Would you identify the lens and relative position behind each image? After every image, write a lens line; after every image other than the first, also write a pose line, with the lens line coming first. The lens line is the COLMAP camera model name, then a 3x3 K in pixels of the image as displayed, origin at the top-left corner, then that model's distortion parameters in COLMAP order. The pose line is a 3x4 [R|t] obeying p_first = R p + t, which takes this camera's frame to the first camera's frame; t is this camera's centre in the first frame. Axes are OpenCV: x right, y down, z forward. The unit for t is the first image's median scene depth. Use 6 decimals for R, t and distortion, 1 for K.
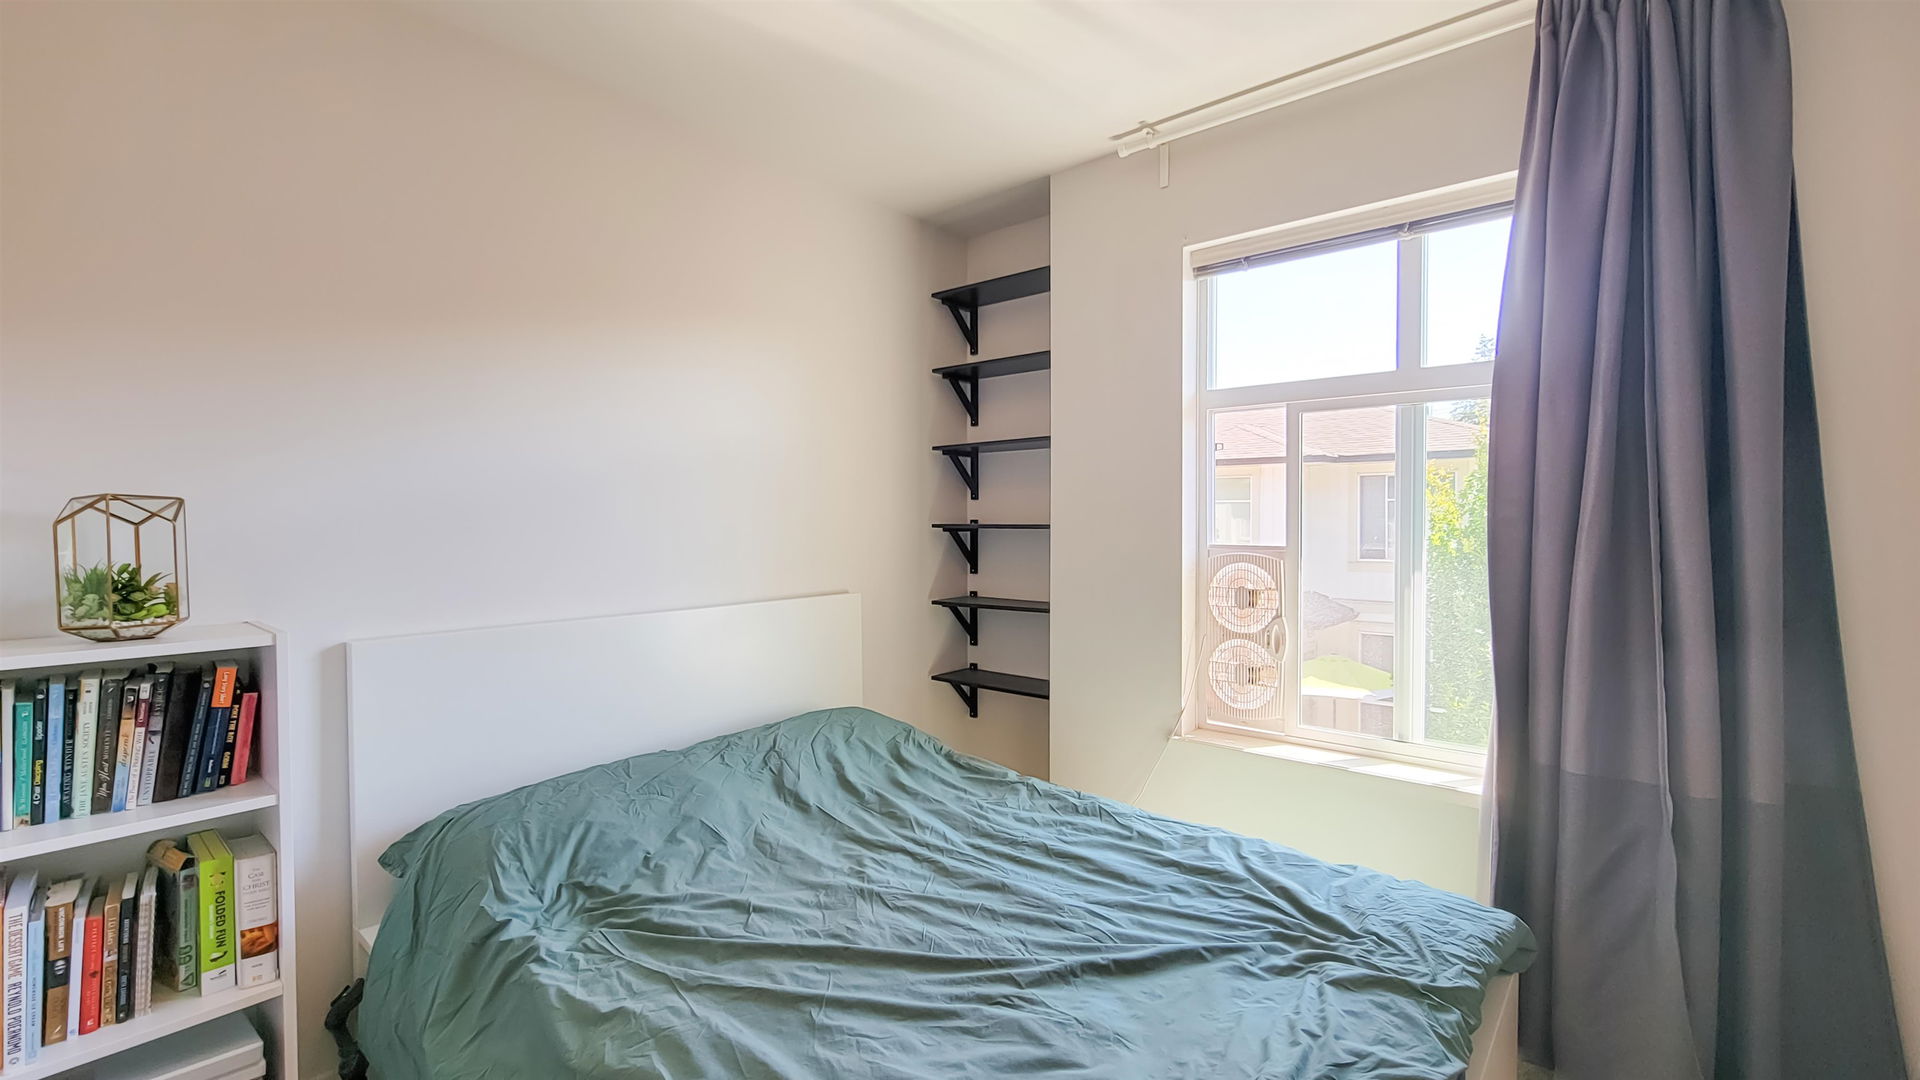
lens RADIAL K [[782.2, 0, 953.0], [0, 782.2, 552.6], [0, 0, 1]] dist [-0.001449, -0.000020]
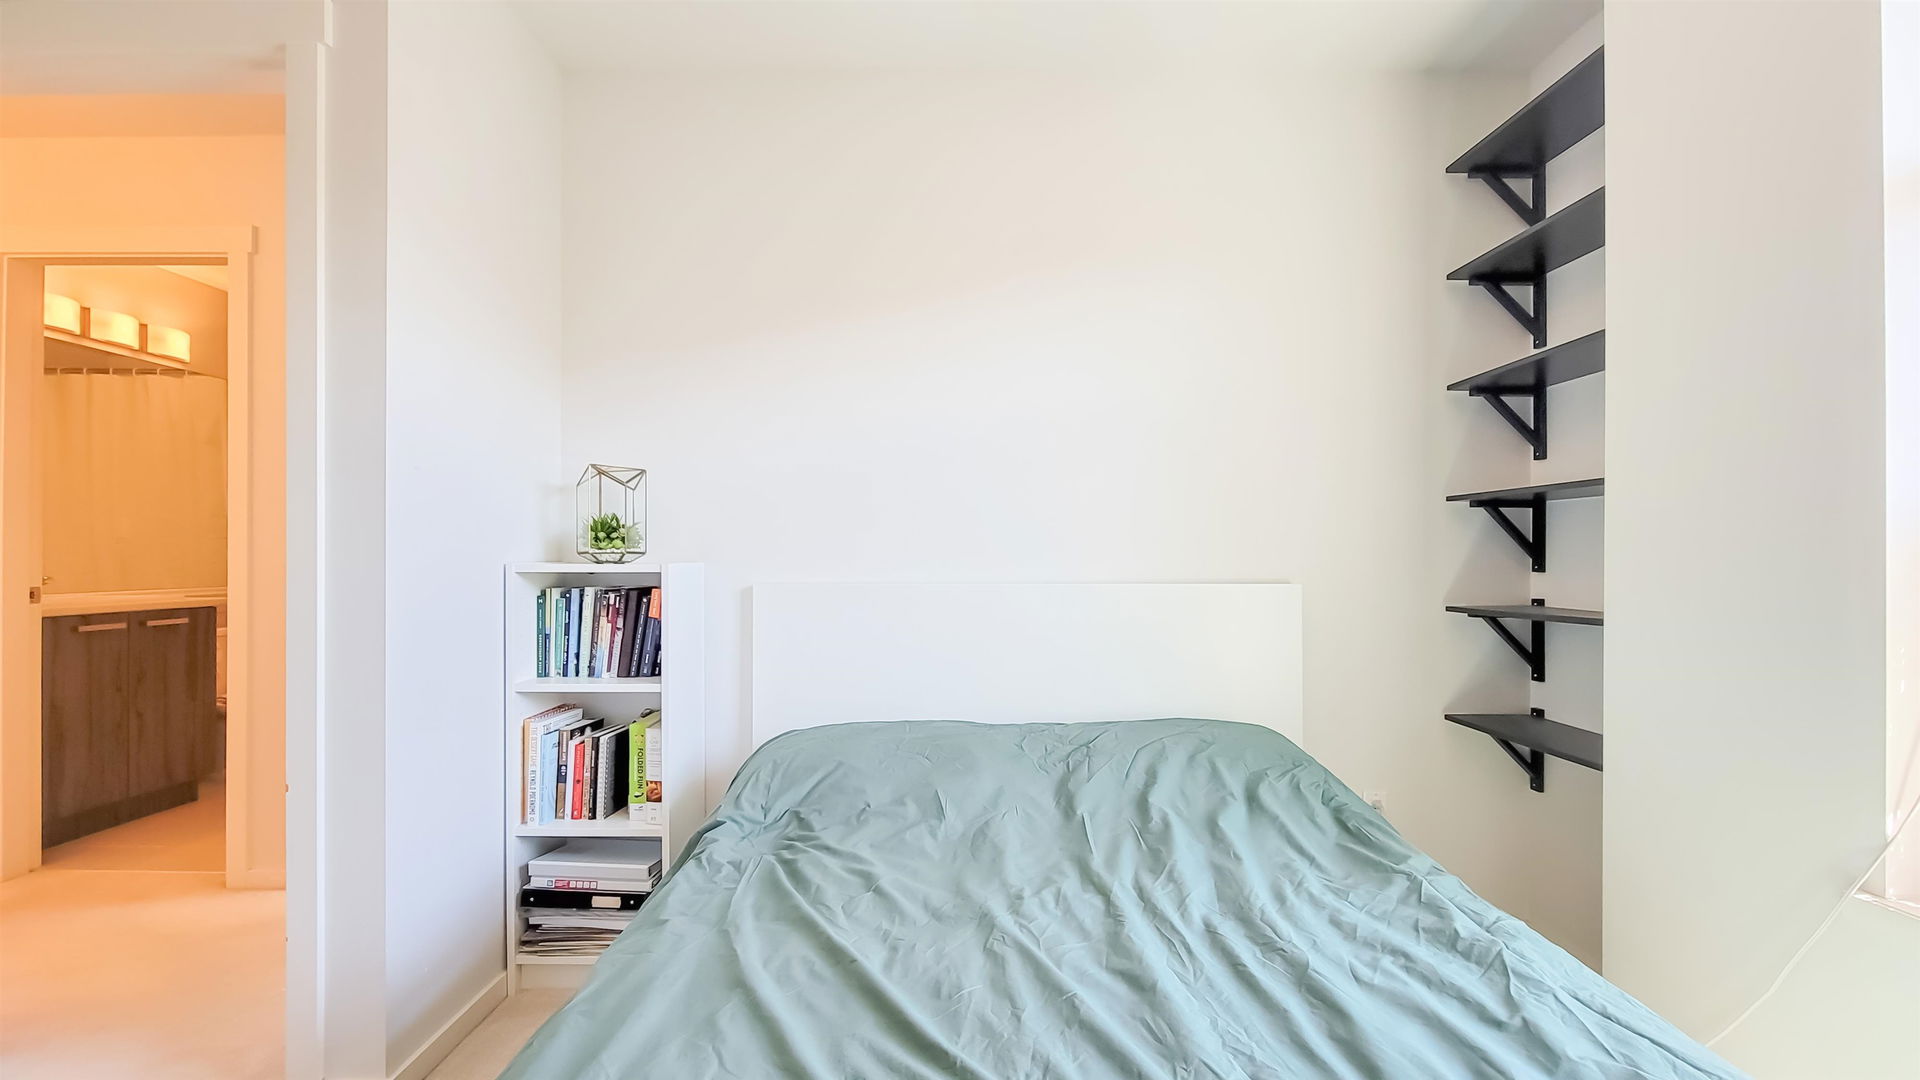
lens RADIAL K [[766.8, 0, 961.5], [0, 766.8, 564.5], [0, 0, 1]] dist [-0.006822, -0.000079]
pose [[0.662053, 0.008592, -0.749407, 0.394897], [-0.029577, 0.999455, -0.014671, 0.094751], [0.748873, 0.031878, 0.661947, 0.444564]]
